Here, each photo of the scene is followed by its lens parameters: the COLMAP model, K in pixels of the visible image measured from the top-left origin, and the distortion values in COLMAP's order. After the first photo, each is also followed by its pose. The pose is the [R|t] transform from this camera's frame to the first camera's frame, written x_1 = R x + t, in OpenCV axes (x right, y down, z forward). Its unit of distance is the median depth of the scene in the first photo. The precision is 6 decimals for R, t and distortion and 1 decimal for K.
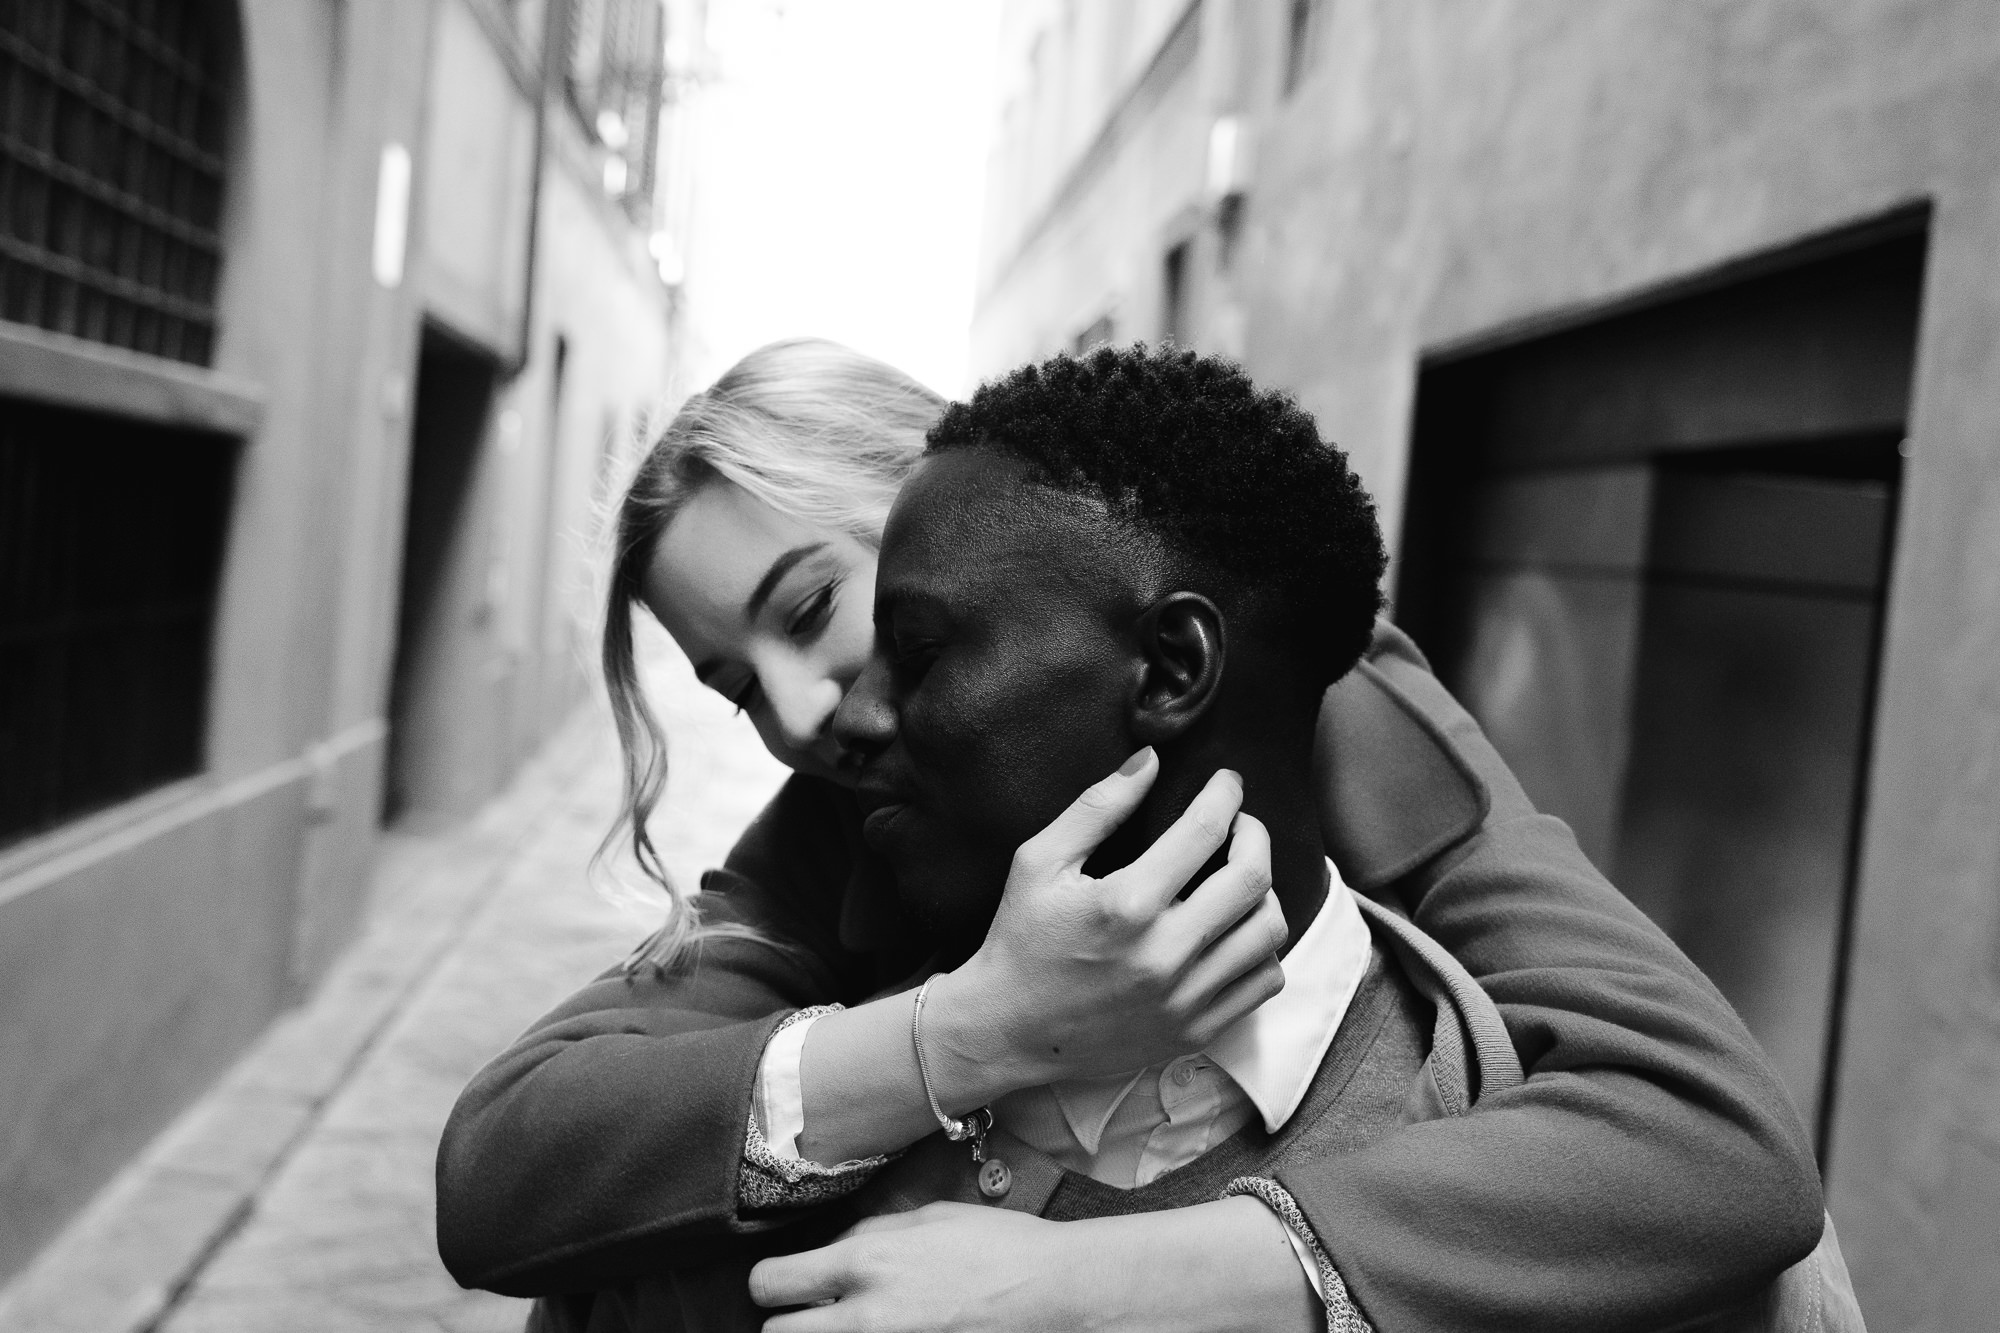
lens RADIAL K [[2074.2, 0, 1000.0], [0, 2074.2, 666.5], [0, 0, 1]] dist [0.008935, 0.010218]
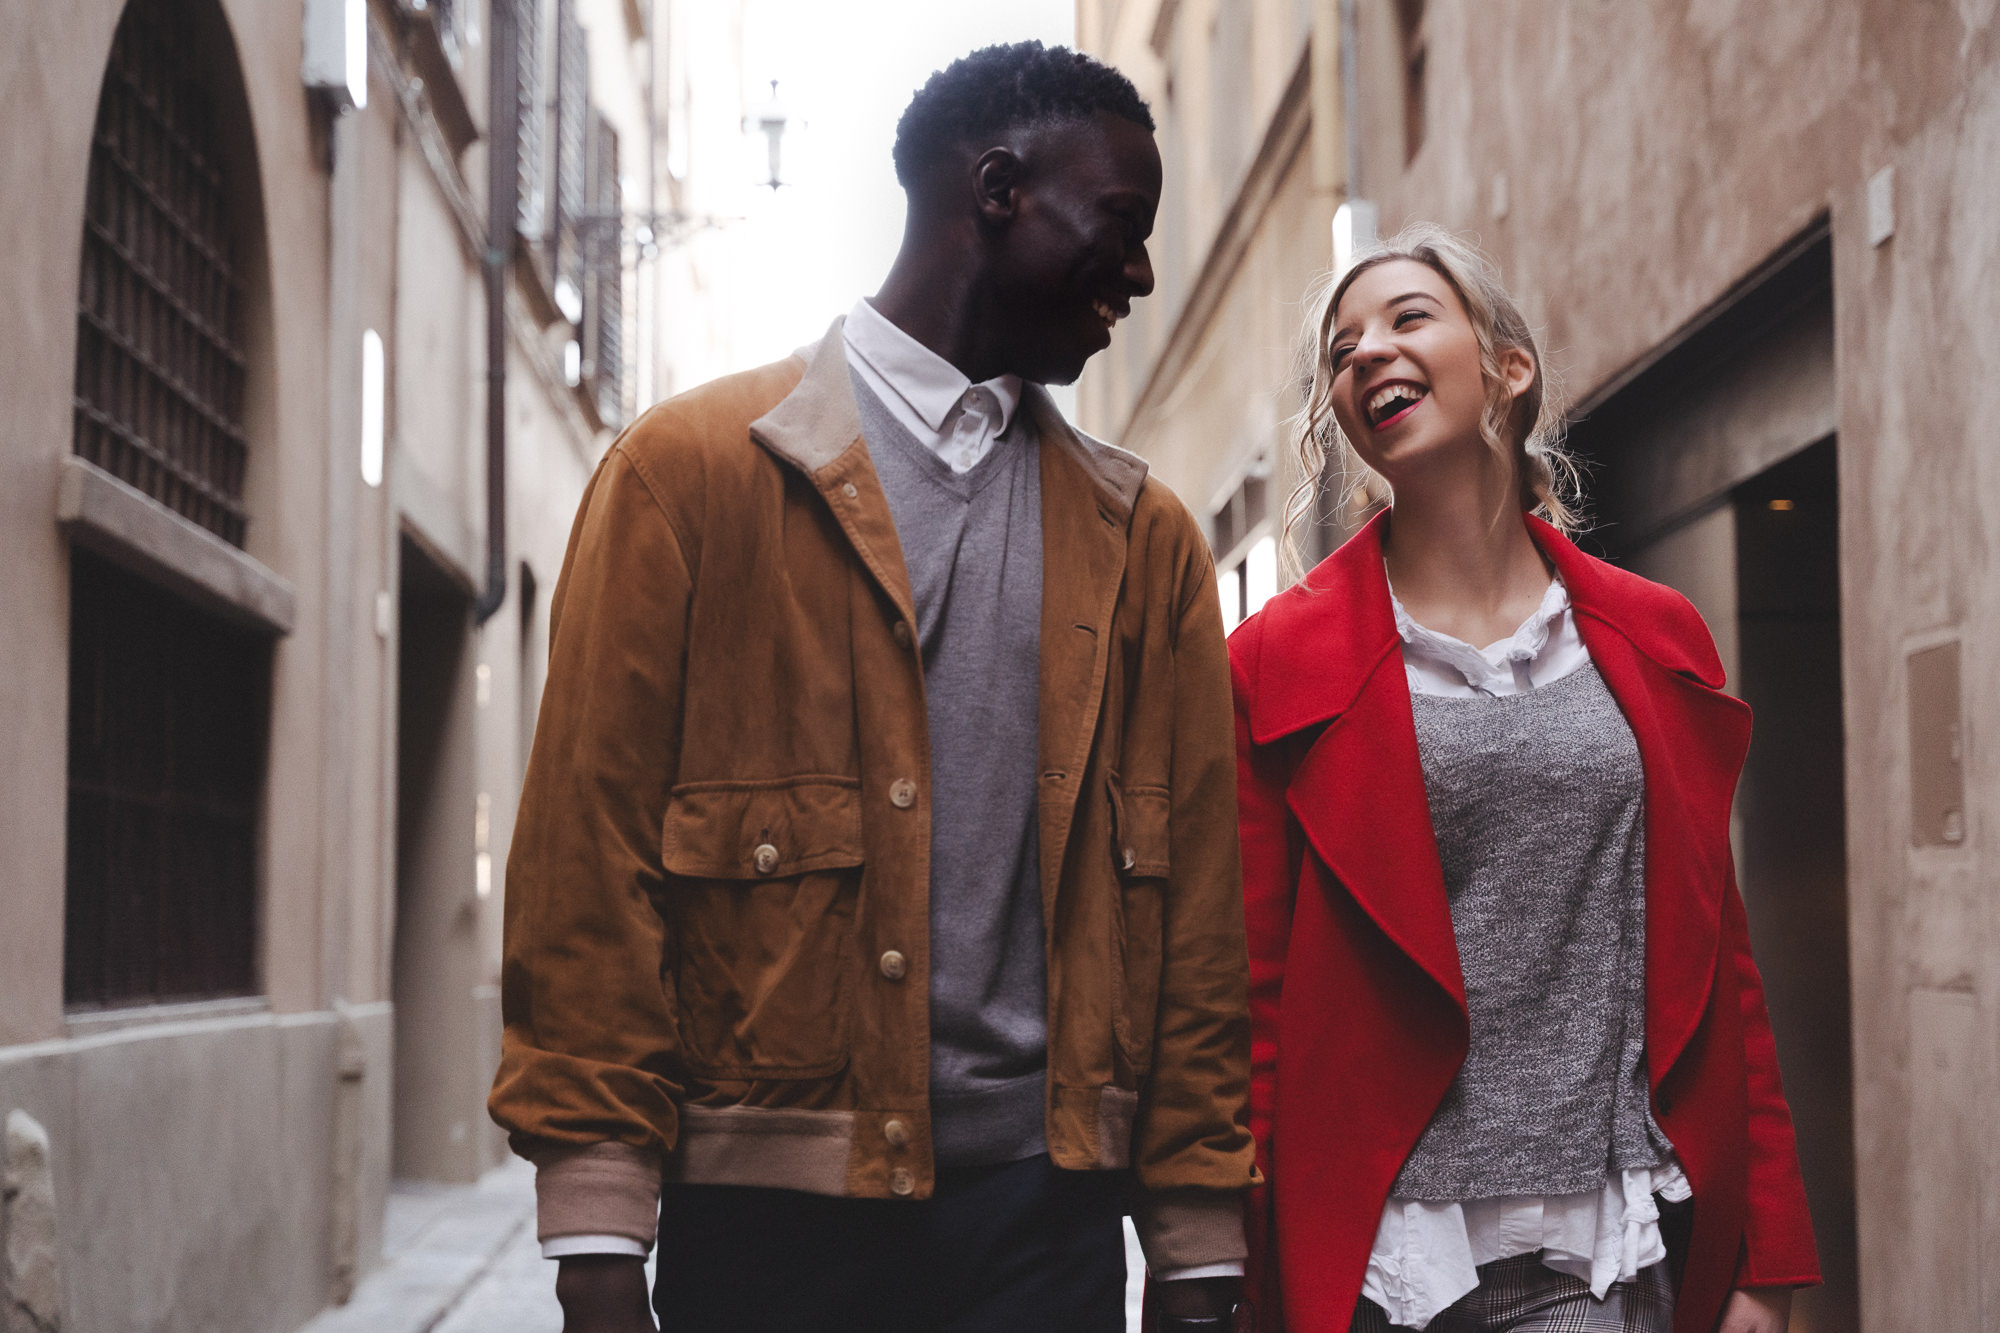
lens RADIAL K [[3329.5, 0, 1000.0], [0, 3329.5, 666.5], [0, 0, 1]] dist [-0.000266, 0.078165]
pose [[0.993943, -0.099830, -0.045951, 0.034714], [0.092967, 0.986766, -0.132850, 0.139248], [0.058605, 0.127774, 0.990070, -0.498680]]
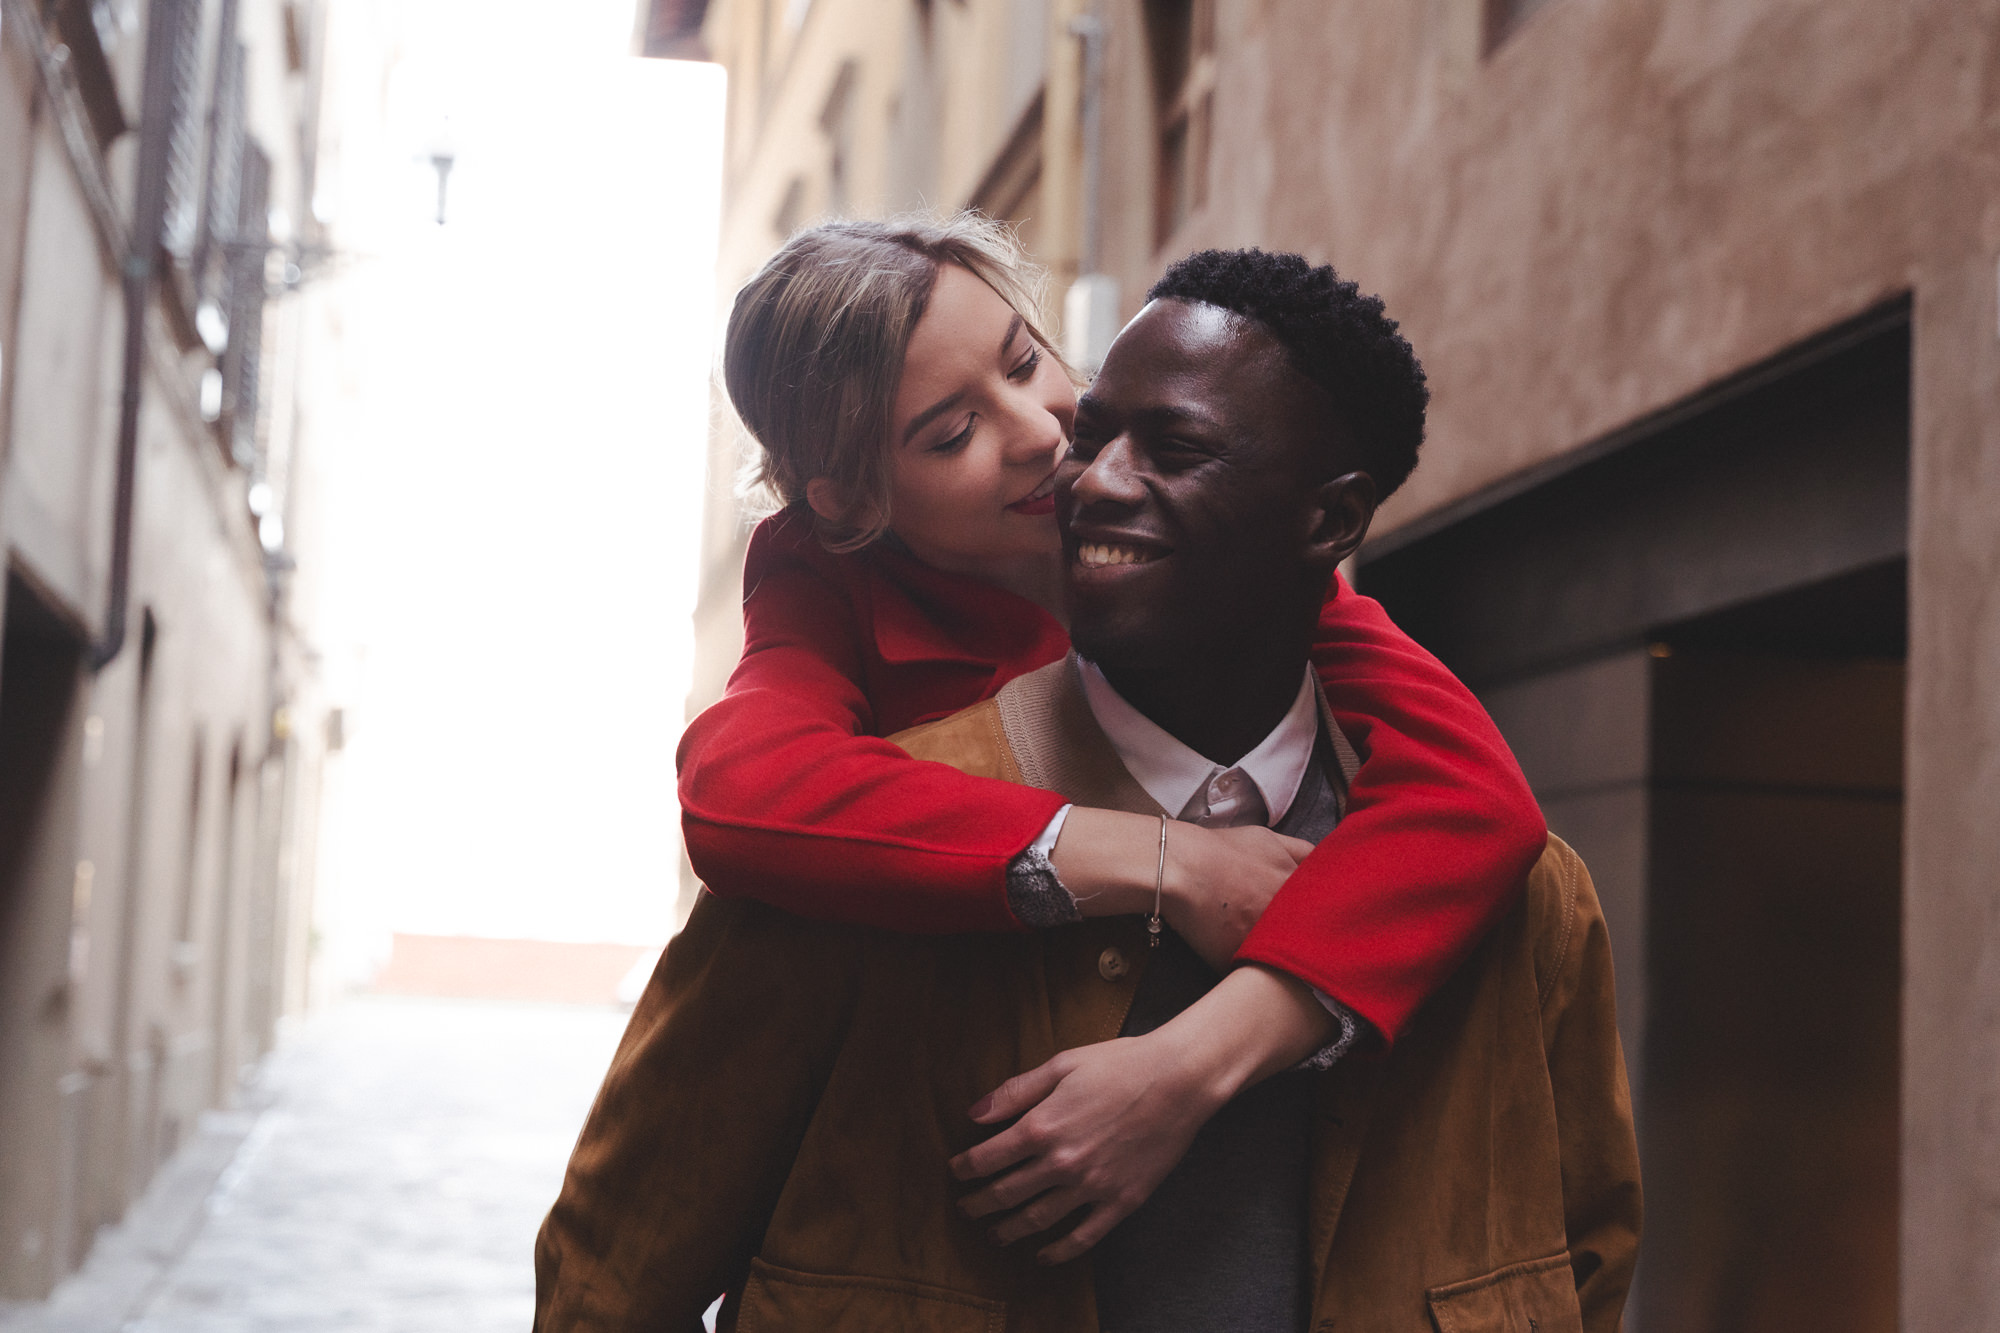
lens RADIAL K [[3138.9, 0, 1000.0], [0, 3138.9, 666.5], [0, 0, 1]] dist [0.005612, 0.066702]
pose [[0.995761, -0.039318, 0.083148, -0.036323], [0.051036, 0.988280, -0.143866, 0.067492], [-0.076517, 0.147500, 0.986098, -0.169839]]
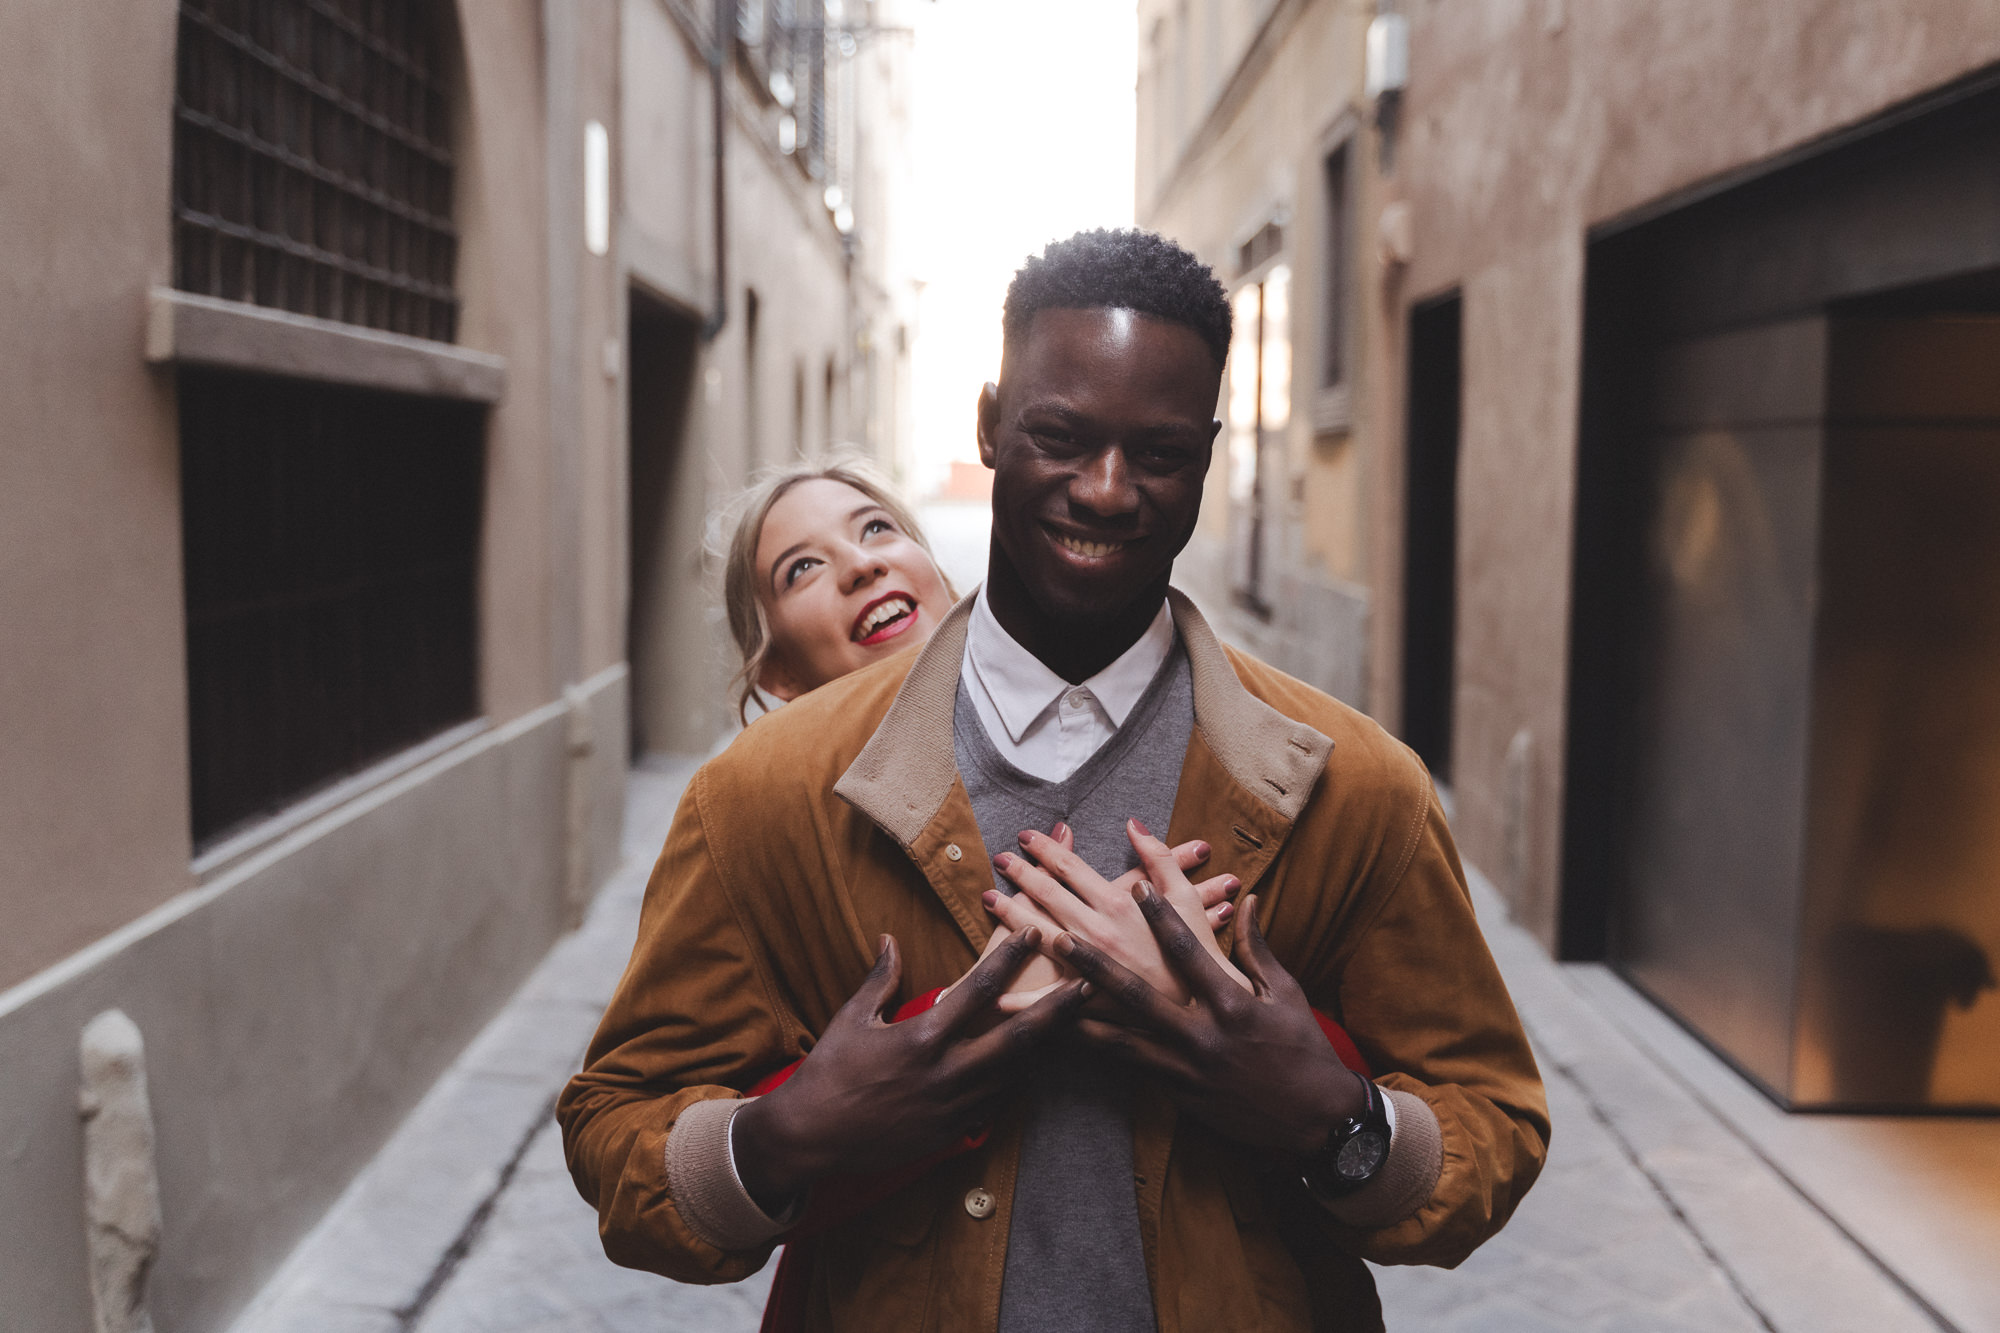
lens RADIAL K [[2023.7, 0, 1000.0], [0, 2023.7, 666.5], [0, 0, 1]] dist [-0.002171, 0.014996]
pose [[0.992838, -0.072439, -0.095001, -0.008110], [0.075998, 0.996515, 0.034393, 0.009846], [0.092179, -0.041367, 0.994883, -0.034965]]
